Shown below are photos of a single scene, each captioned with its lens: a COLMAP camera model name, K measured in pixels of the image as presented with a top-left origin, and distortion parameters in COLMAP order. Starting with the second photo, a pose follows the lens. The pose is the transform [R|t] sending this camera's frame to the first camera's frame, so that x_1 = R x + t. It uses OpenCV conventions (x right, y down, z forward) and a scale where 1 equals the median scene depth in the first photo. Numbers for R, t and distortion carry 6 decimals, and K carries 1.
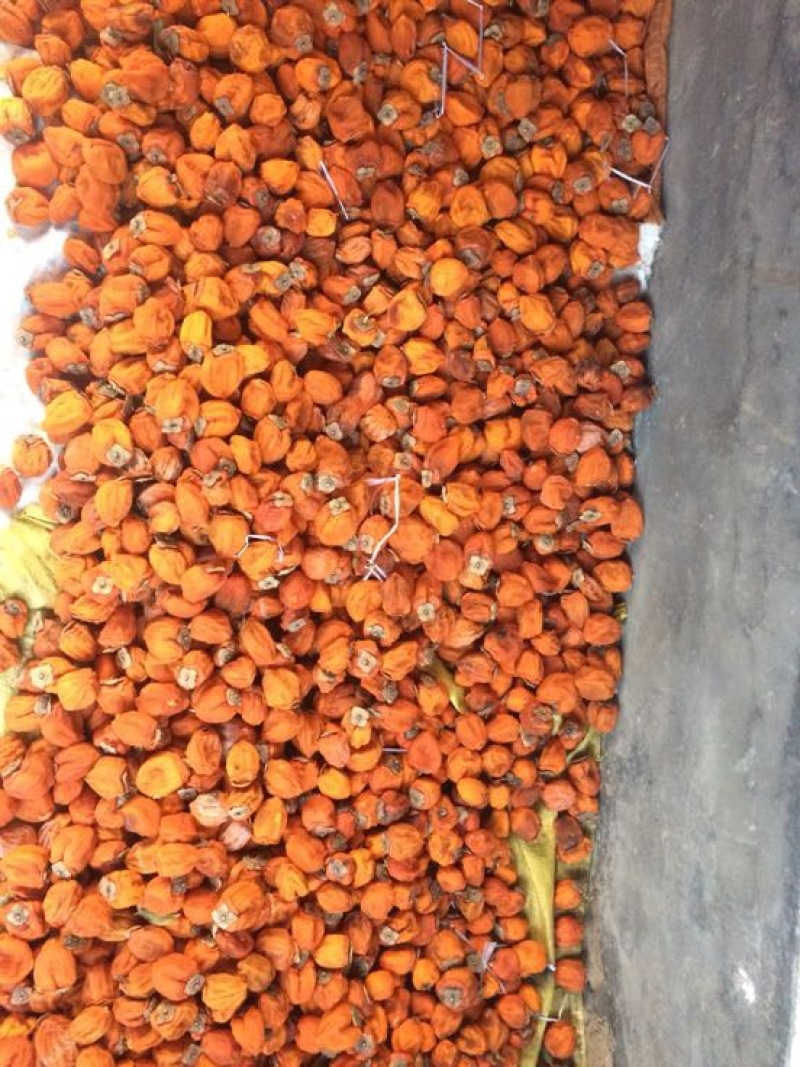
lens RADIAL K [[887.8, 0, 400.0], [0, 887.8, 533.5], [0, 0, 1]] dist [0.098214, -0.115062]
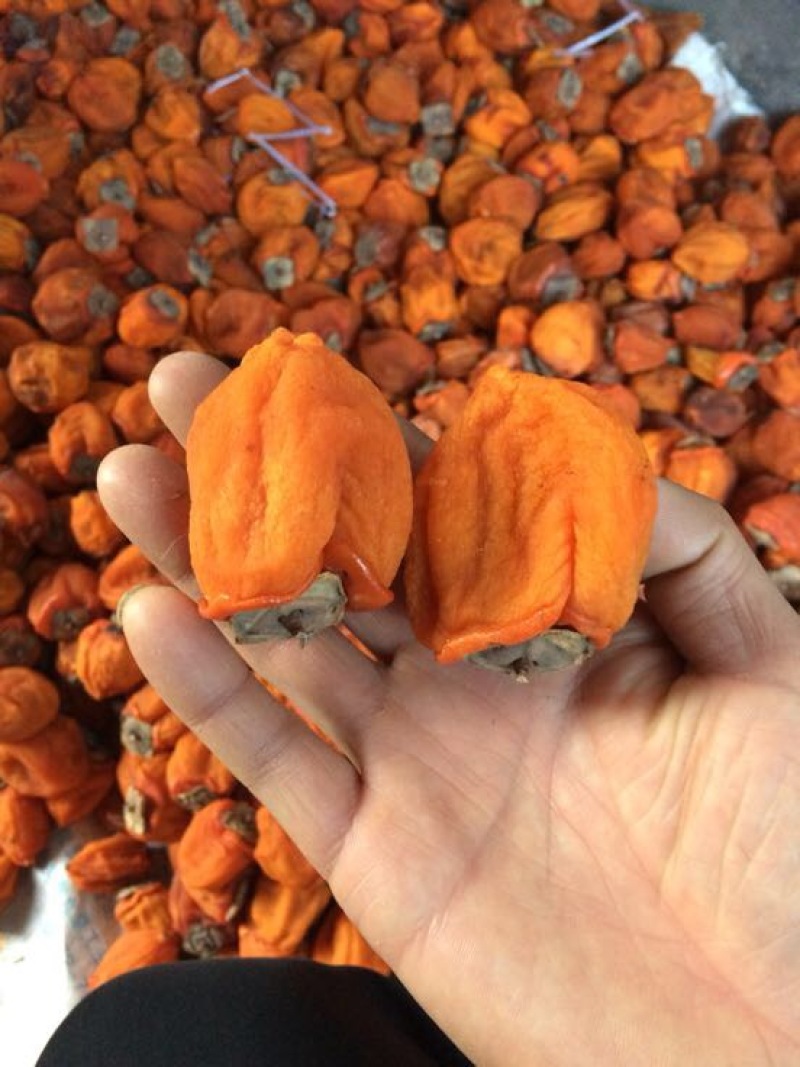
lens RADIAL K [[887.8, 0, 400.0], [0, 887.8, 533.5], [0, 0, 1]] dist [0.098214, -0.115062]
pose [[0.621584, -0.782272, 0.041032, -0.124753], [0.766122, 0.596156, -0.240113, -0.165976], [0.163372, 0.180686, 0.969877, 0.488722]]
